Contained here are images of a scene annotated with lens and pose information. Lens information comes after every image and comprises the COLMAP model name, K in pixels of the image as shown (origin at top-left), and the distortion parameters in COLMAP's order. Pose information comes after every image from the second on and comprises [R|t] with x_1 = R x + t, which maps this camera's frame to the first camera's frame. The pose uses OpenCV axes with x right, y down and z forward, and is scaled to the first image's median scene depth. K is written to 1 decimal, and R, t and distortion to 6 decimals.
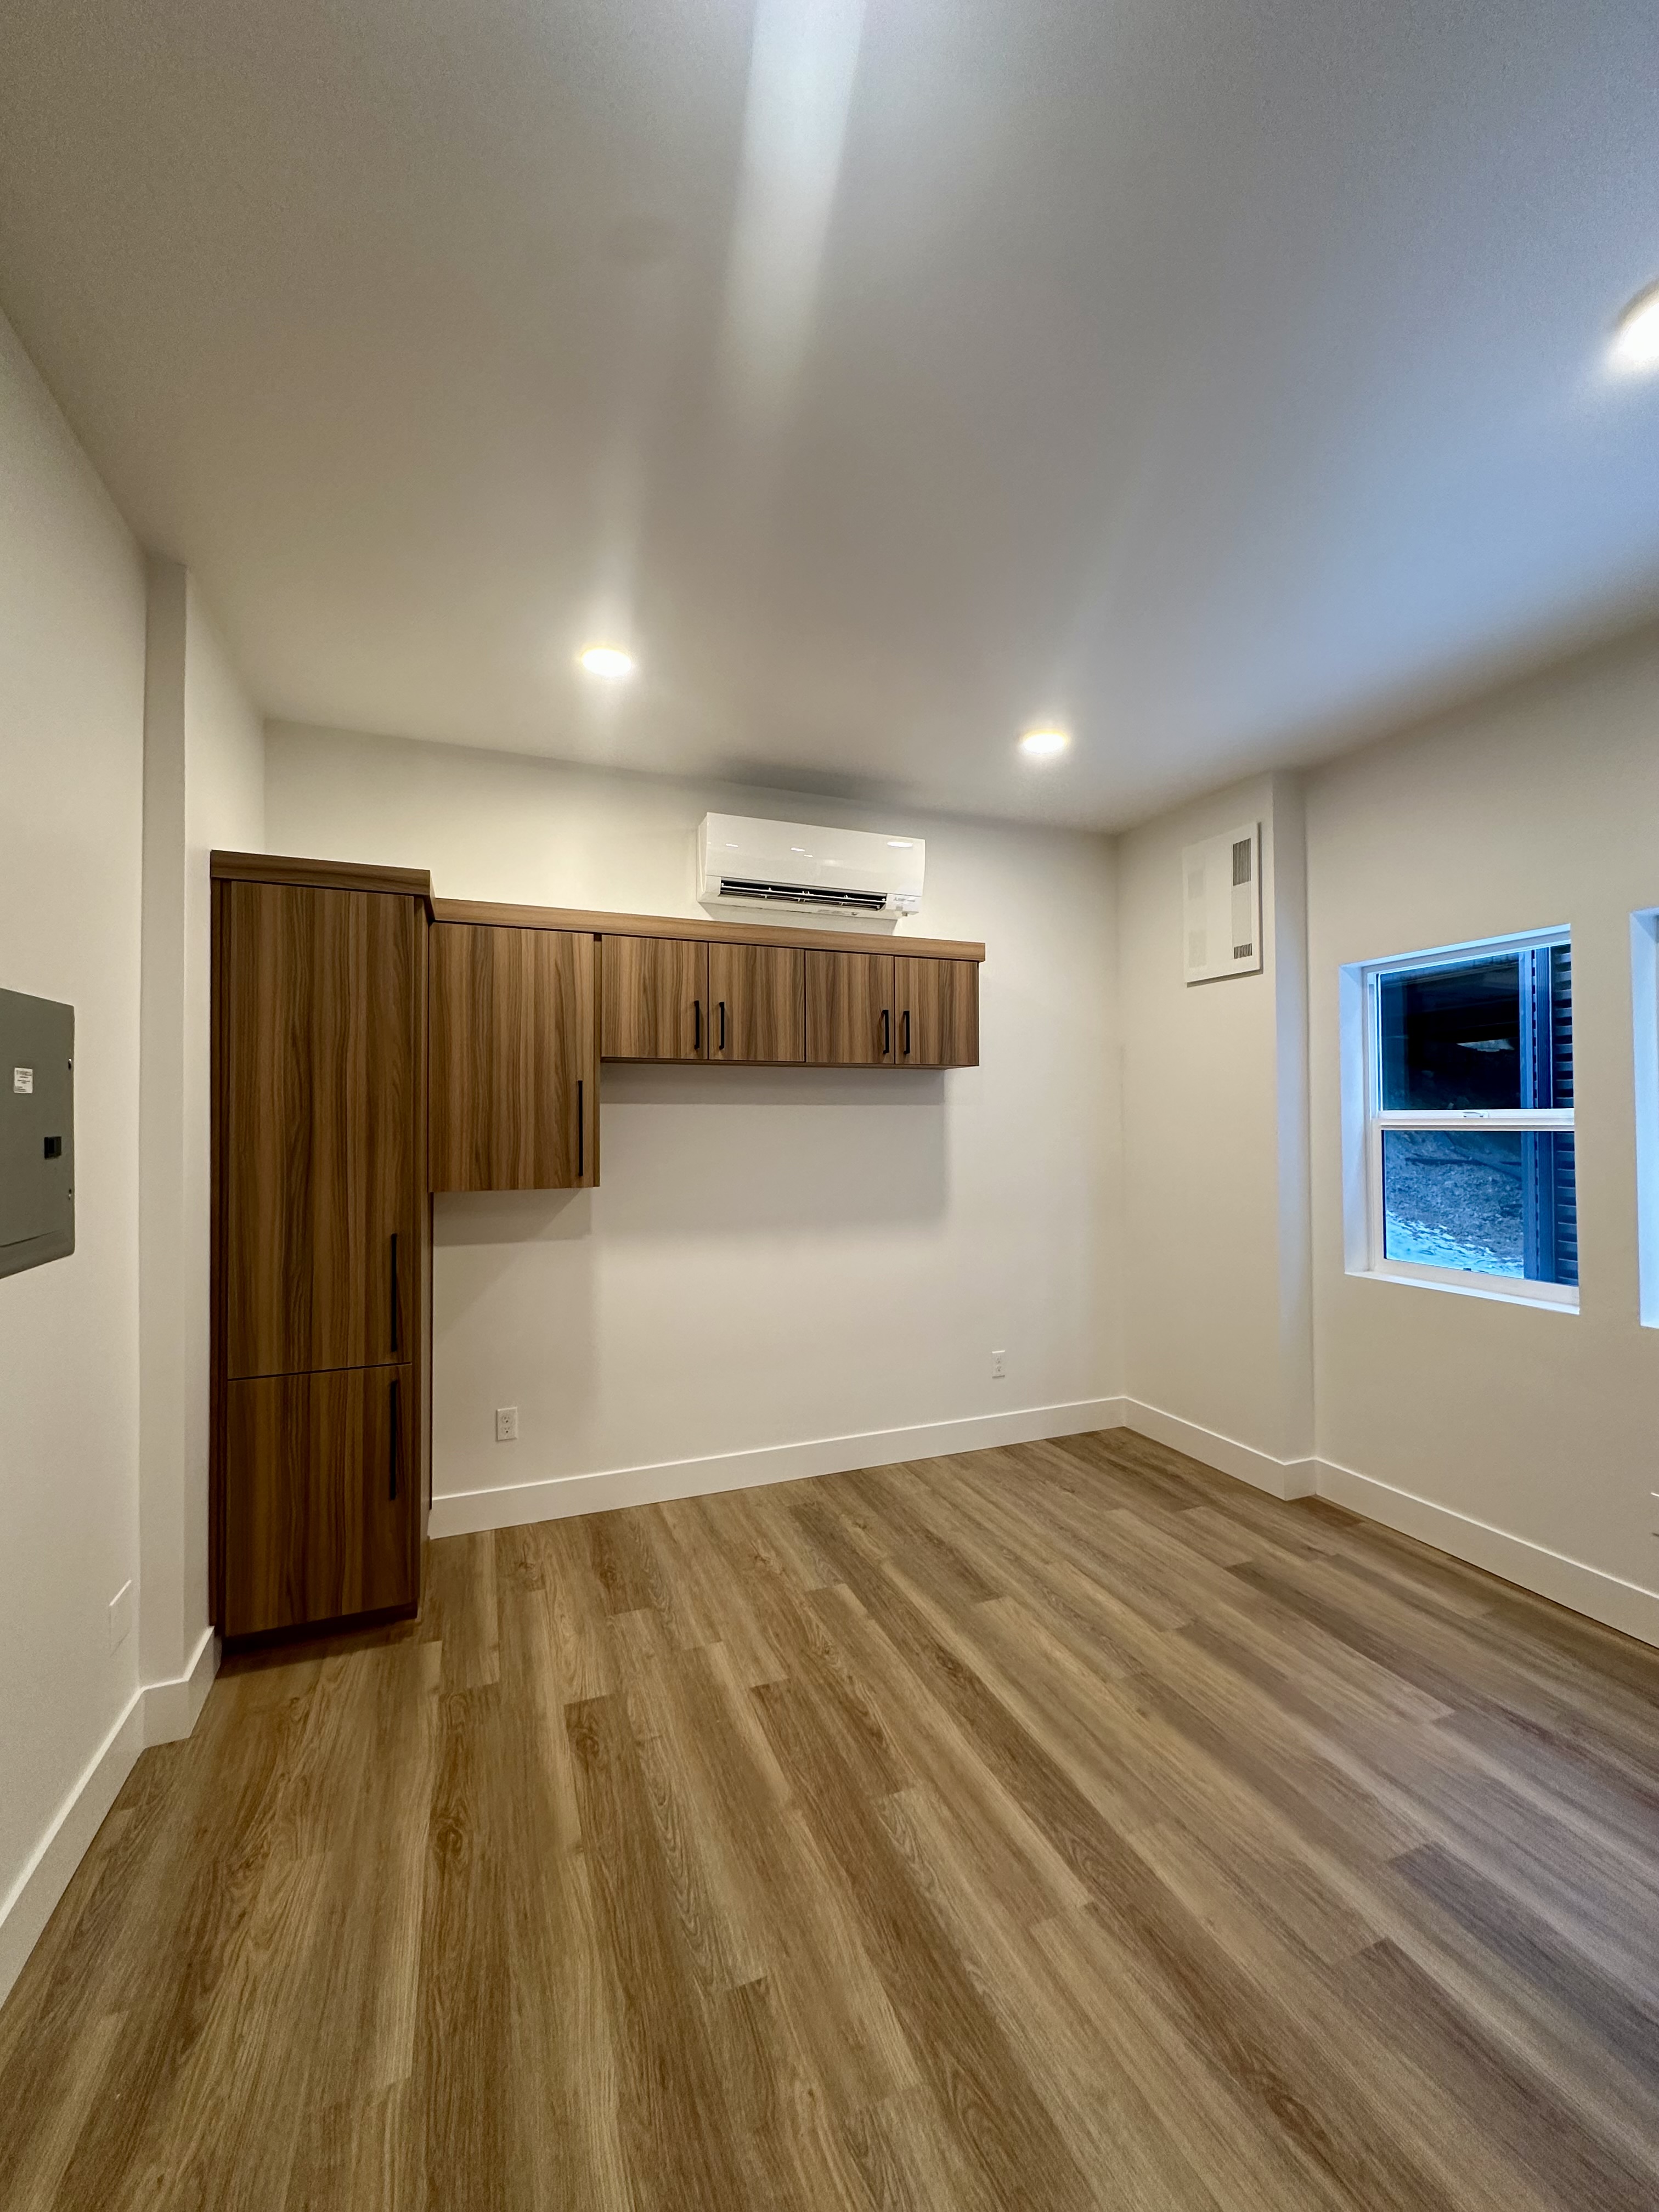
lens RADIAL K [[880.5, 0, 829.5], [0, 880.5, 1106.0], [0, 0, 1]] dist [-0.000036, 0.000179]
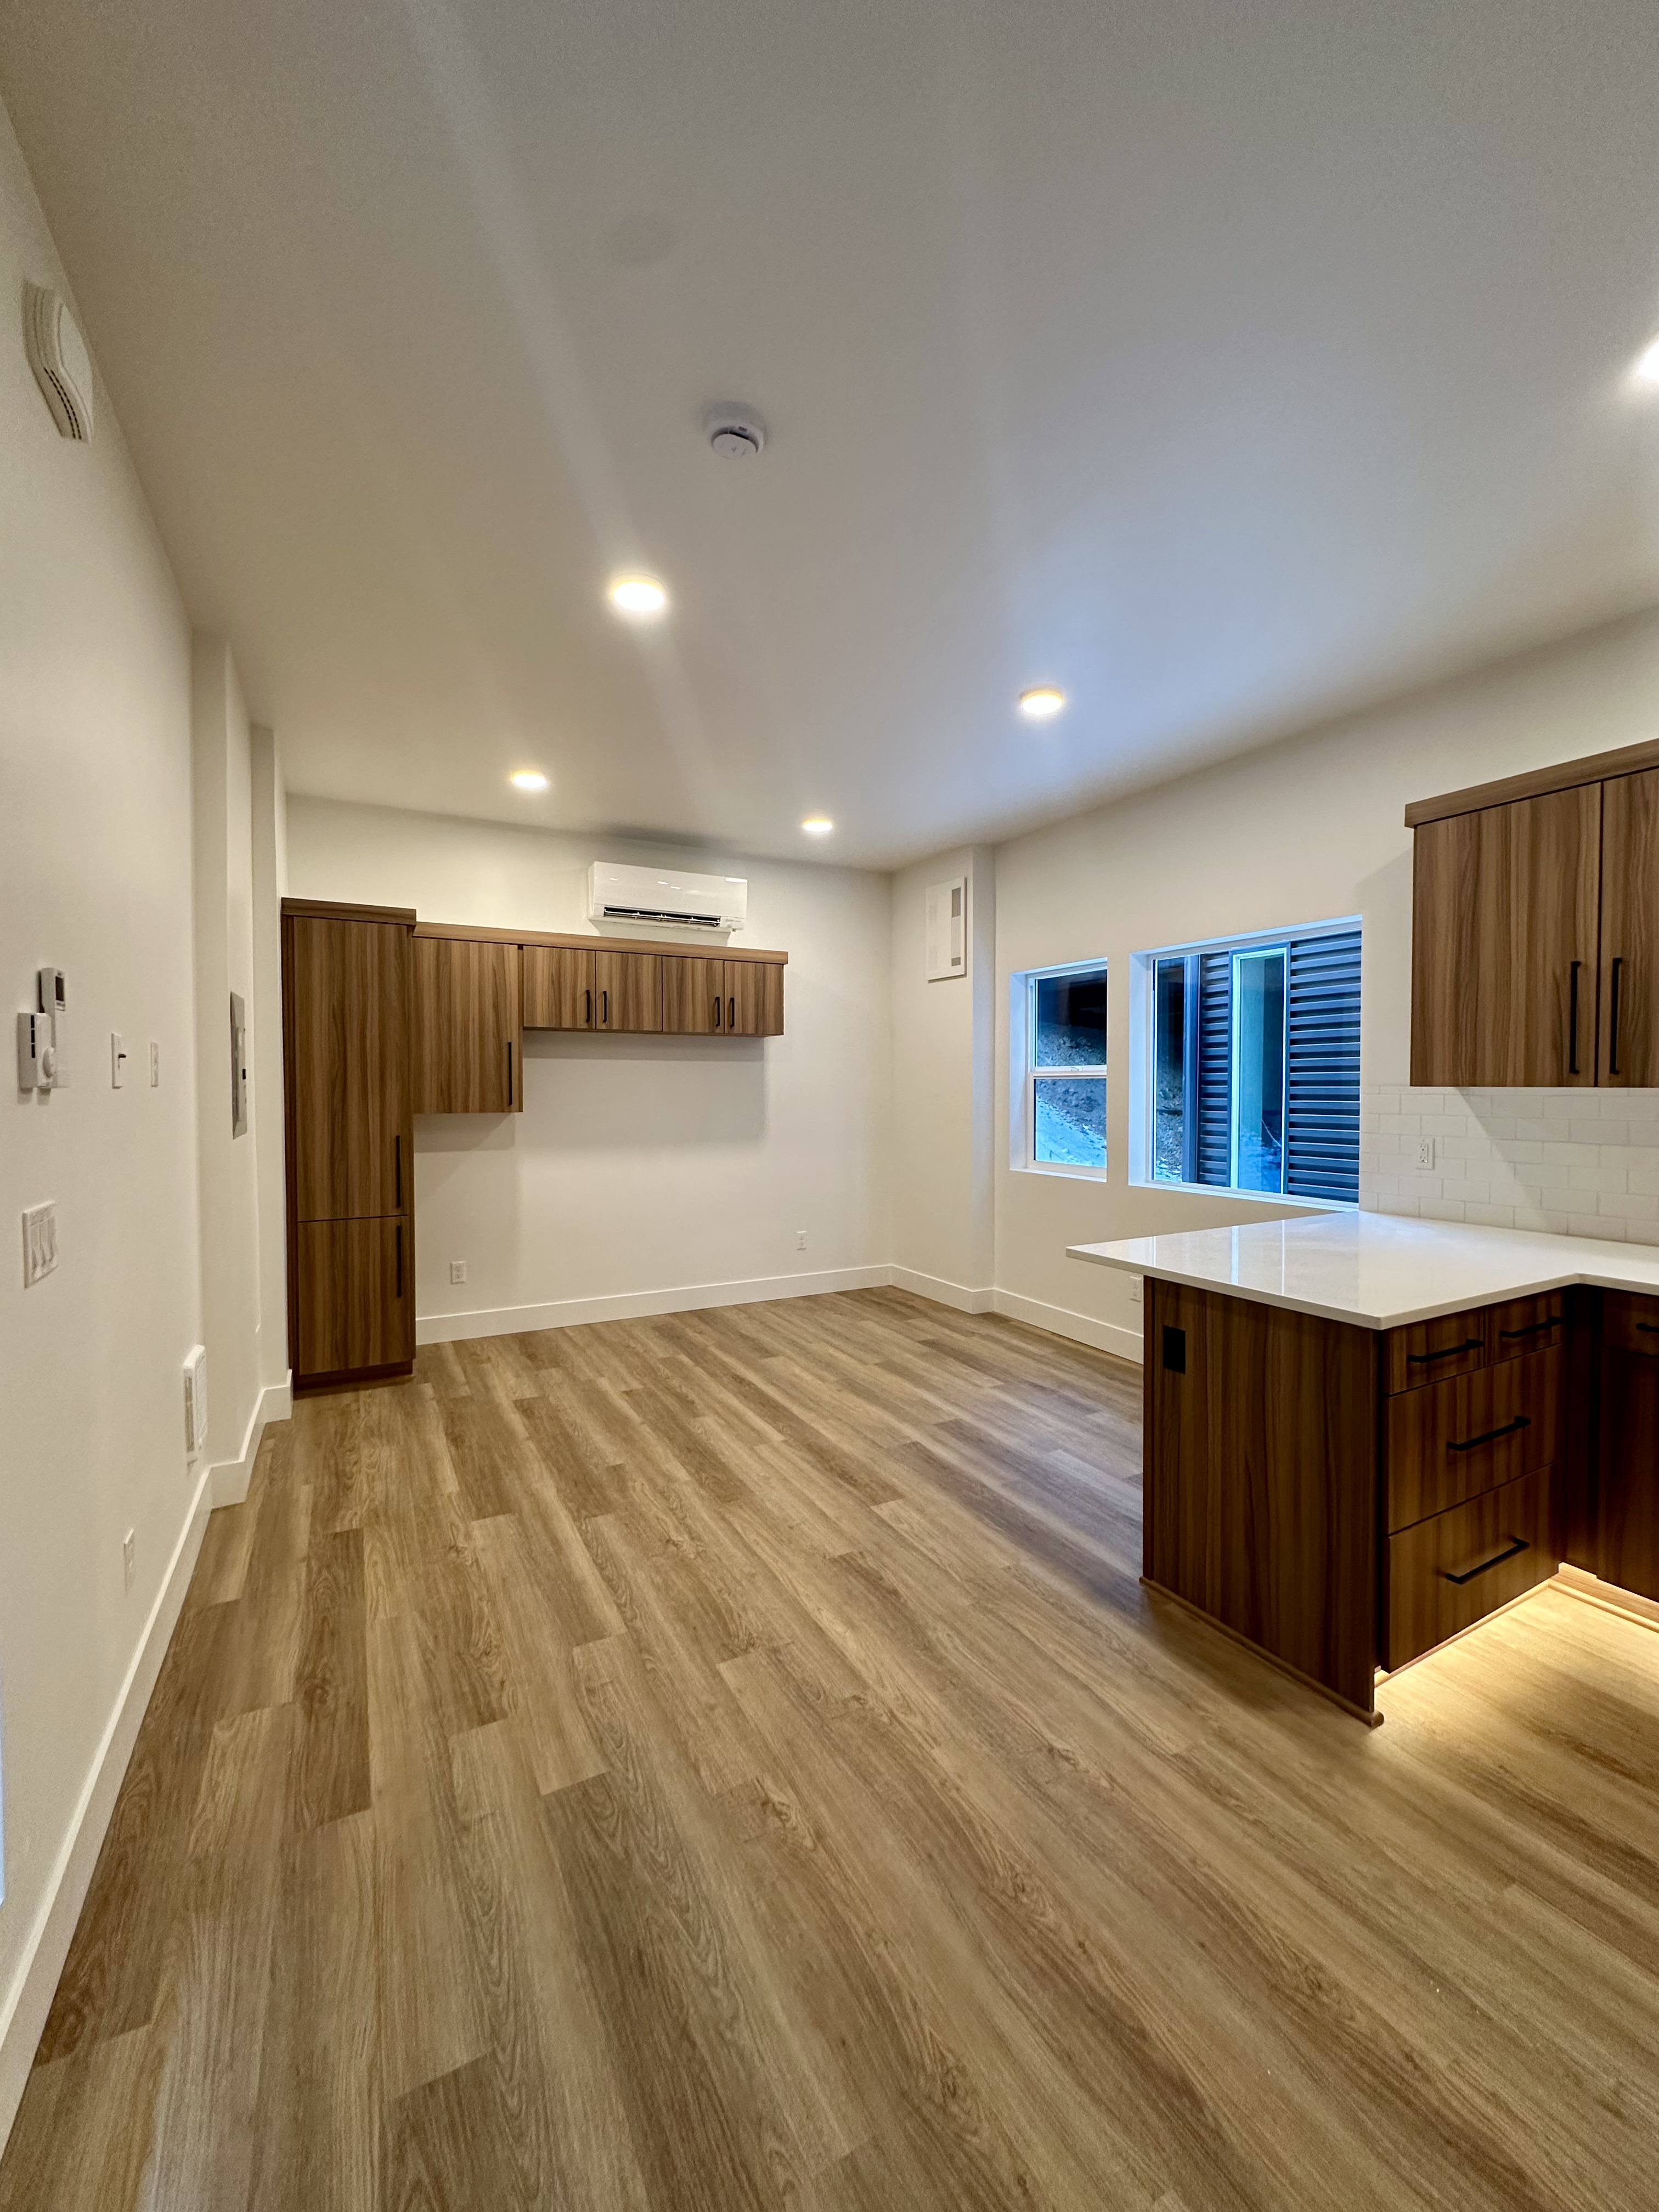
lens RADIAL K [[880.5, 0, 829.5], [0, 880.5, 1106.0], [0, 0, 1]] dist [-0.000036, 0.000179]
pose [[0.992729, 0.001754, 0.120361, 0.086910], [-0.006493, 0.999218, 0.038991, 0.019466], [-0.120198, -0.039489, 0.991964, -0.609796]]
